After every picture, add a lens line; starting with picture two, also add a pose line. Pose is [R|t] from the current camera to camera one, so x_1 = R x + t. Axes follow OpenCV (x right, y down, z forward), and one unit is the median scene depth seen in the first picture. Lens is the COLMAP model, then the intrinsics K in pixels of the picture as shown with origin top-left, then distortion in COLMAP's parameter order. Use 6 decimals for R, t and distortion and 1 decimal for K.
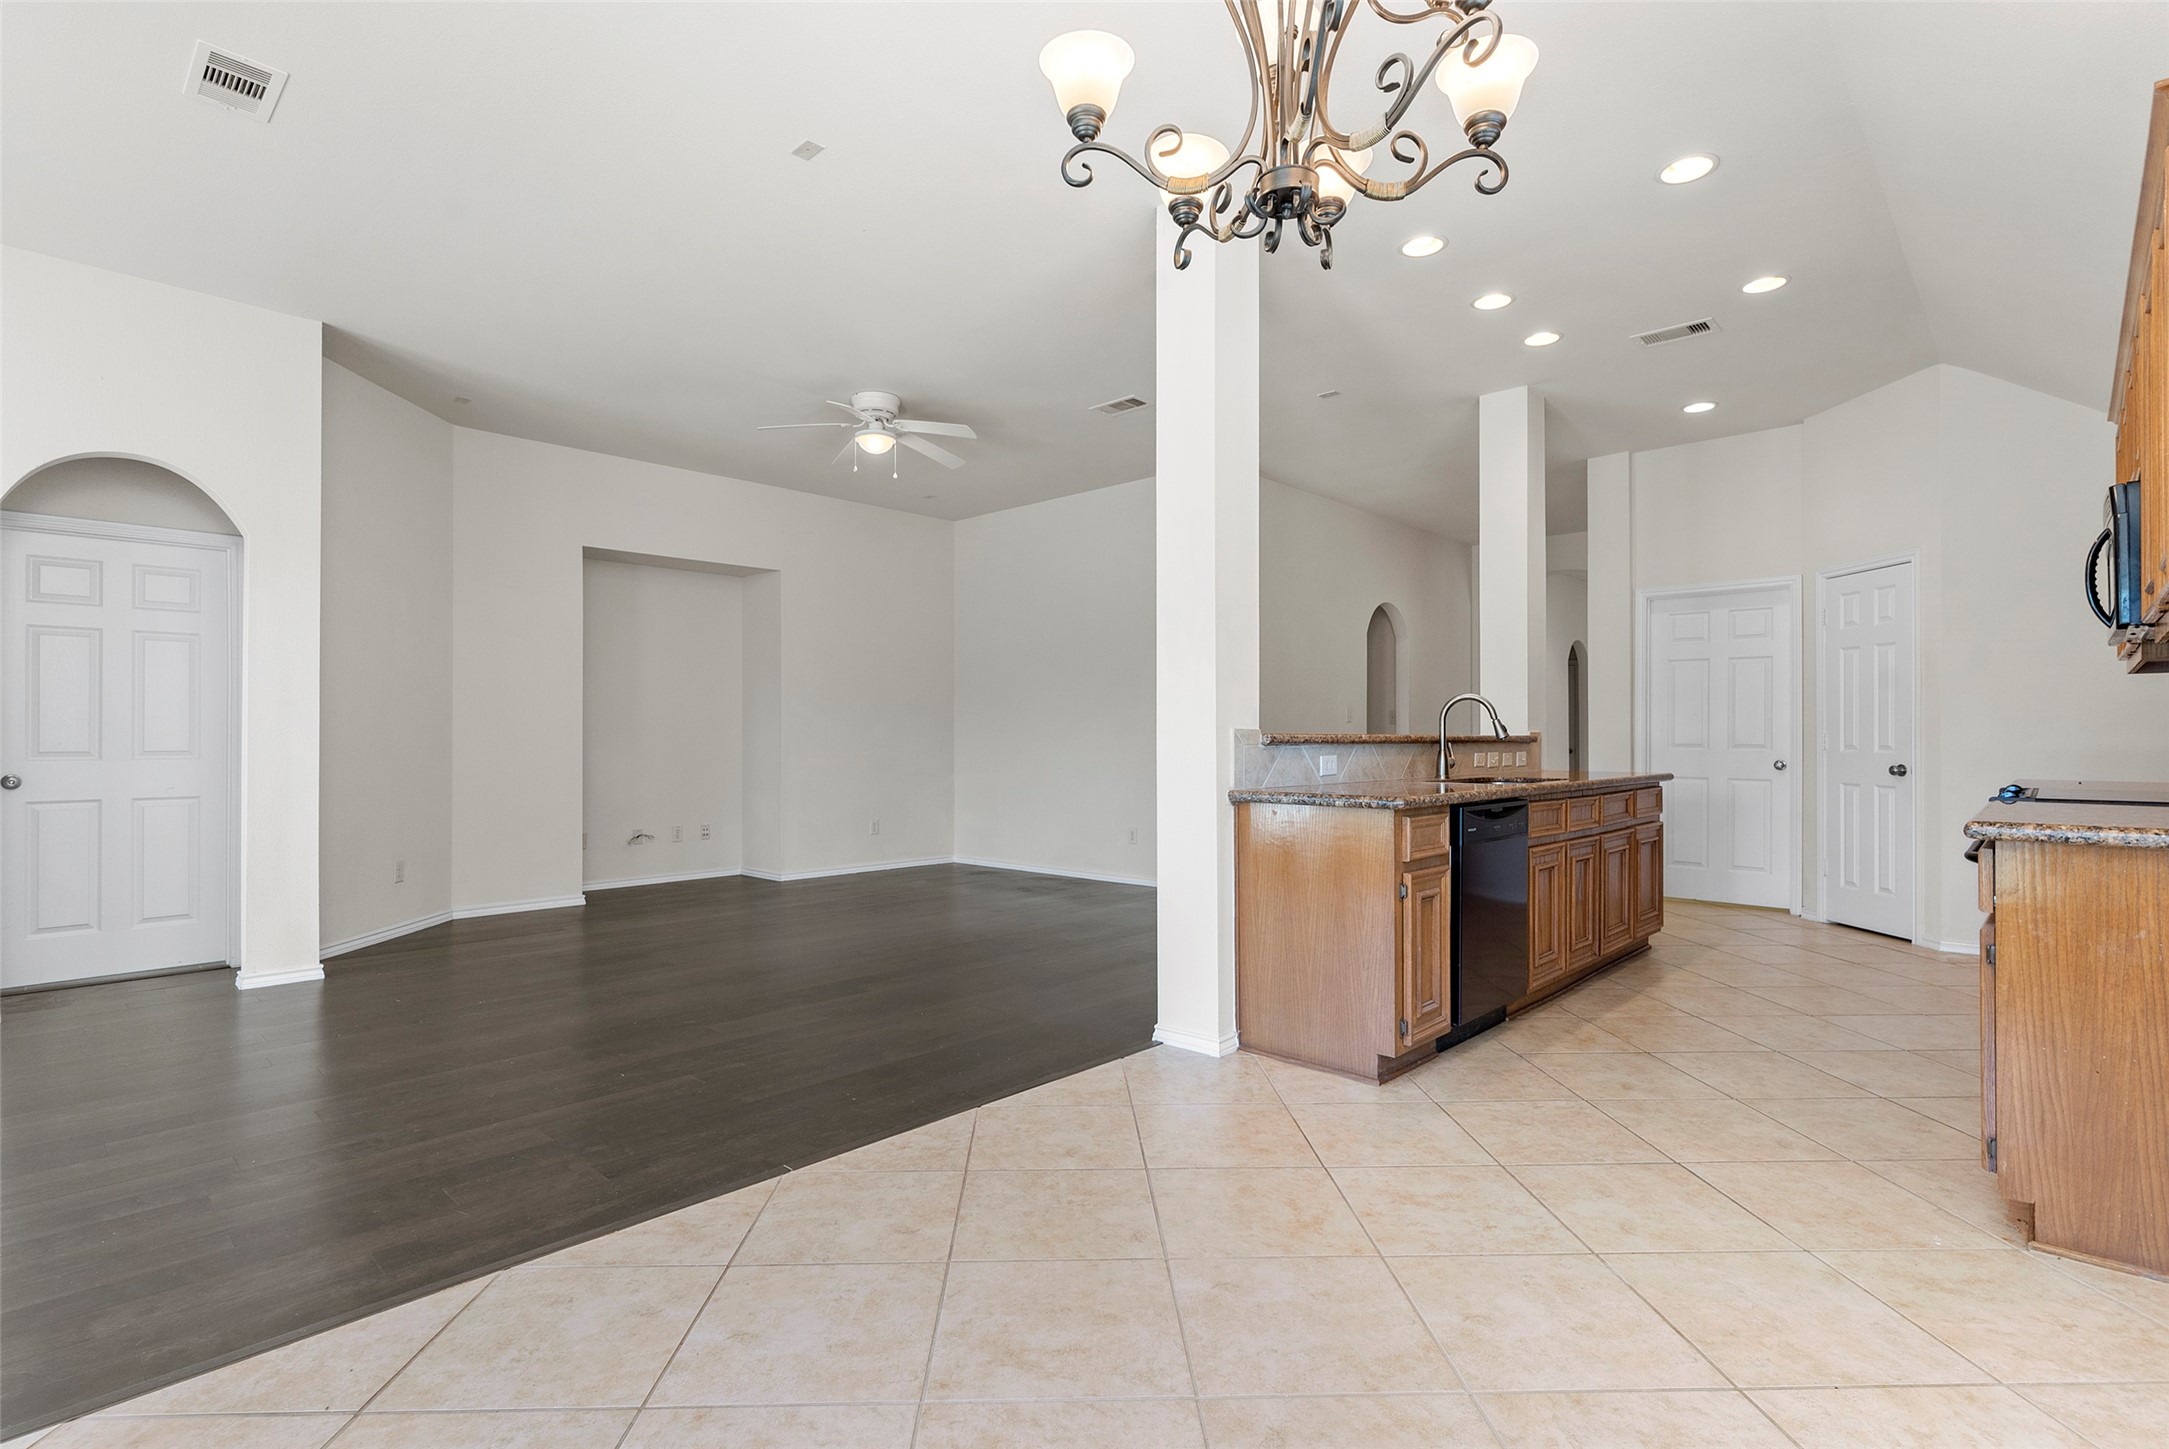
lens RADIAL K [[1036.2, 0, 1073.9], [0, 1036.2, 729.5], [0, 0, 1]] dist [0.003145, 0.000230]
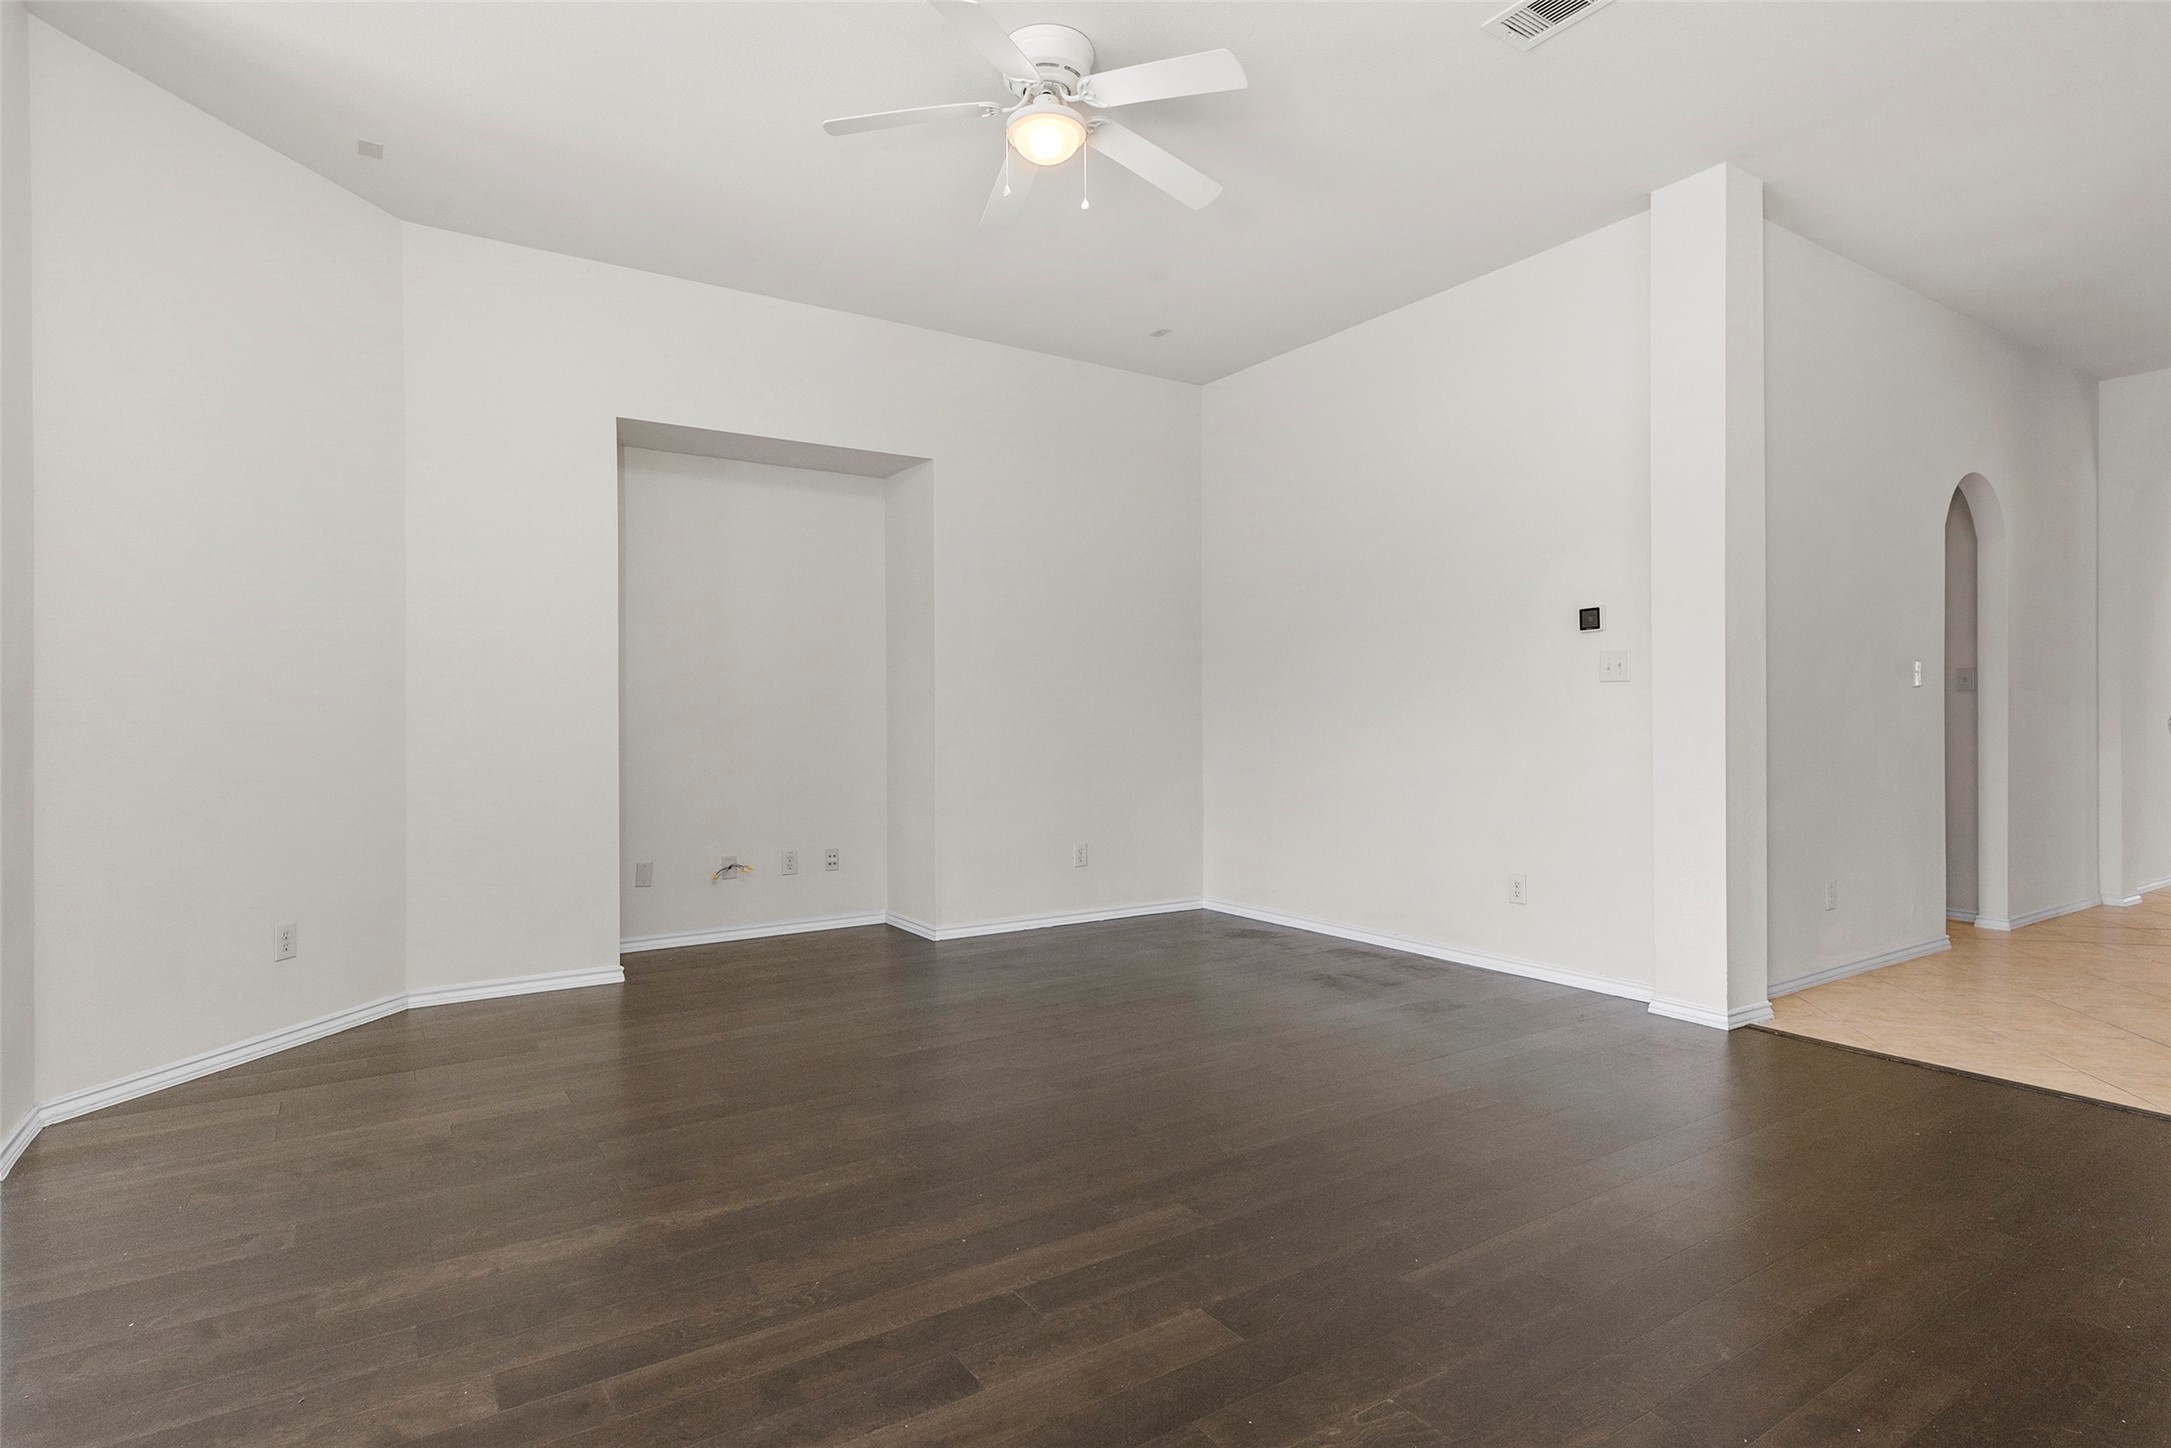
lens RADIAL K [[1117.0, 0, 1077.8], [0, 1117.0, 721.3], [0, 0, 1]] dist [0.001695, 0.000599]
pose [[0.974870, -0.002632, -0.222761, -0.055146], [0.005096, 0.999932, 0.010486, 0.004243], [0.222718, -0.011358, 0.974817, 0.466485]]
